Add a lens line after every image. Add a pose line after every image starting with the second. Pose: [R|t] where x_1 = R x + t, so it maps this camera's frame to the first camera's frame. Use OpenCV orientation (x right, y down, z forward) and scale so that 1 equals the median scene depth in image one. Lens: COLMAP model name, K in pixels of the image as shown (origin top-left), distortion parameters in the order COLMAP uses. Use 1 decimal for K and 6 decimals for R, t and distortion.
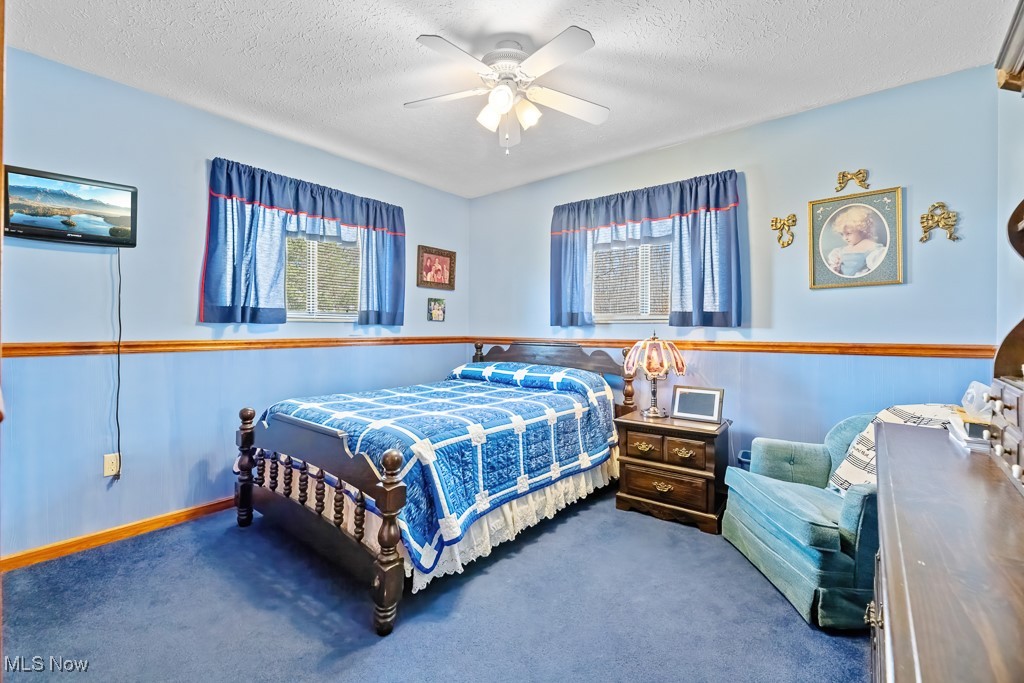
lens RADIAL K [[444.8, 0, 513.6], [0, 444.8, 332.7], [0, 0, 1]] dist [-0.002027, 0.000492]
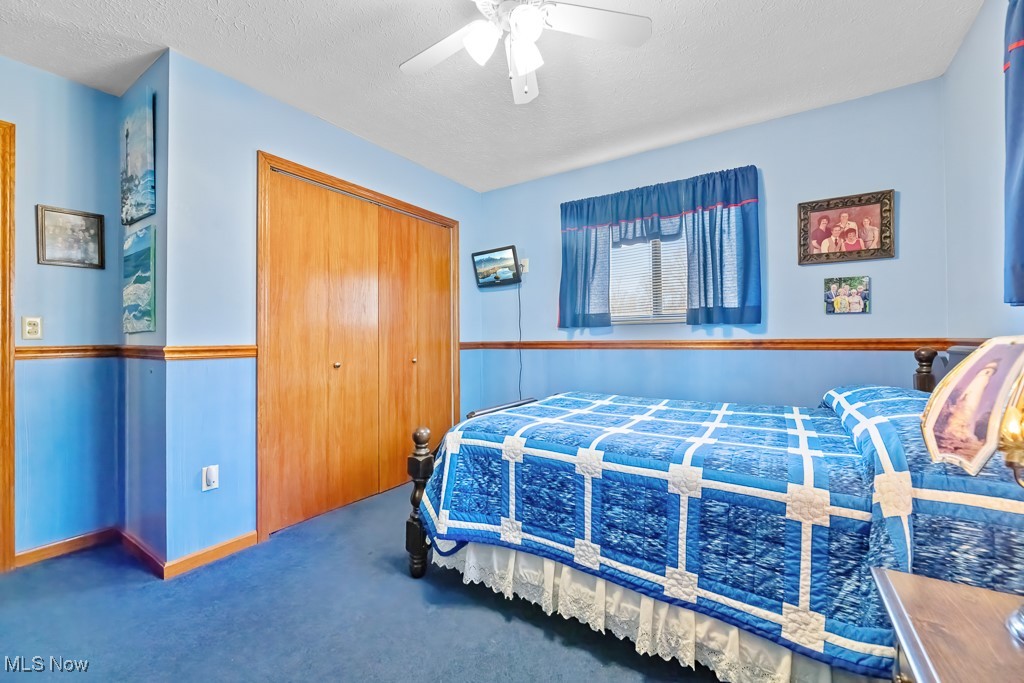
lens RADIAL K [[411.1, 0, 510.4], [0, 411.1, 342.5], [0, 0, 1]] dist [0.000577, -0.000505]
pose [[0.088759, -0.003295, -0.996048, 0.540117], [-0.001690, 0.999993, -0.003458, 0.025489], [0.996052, 0.001990, 0.088753, 0.728185]]
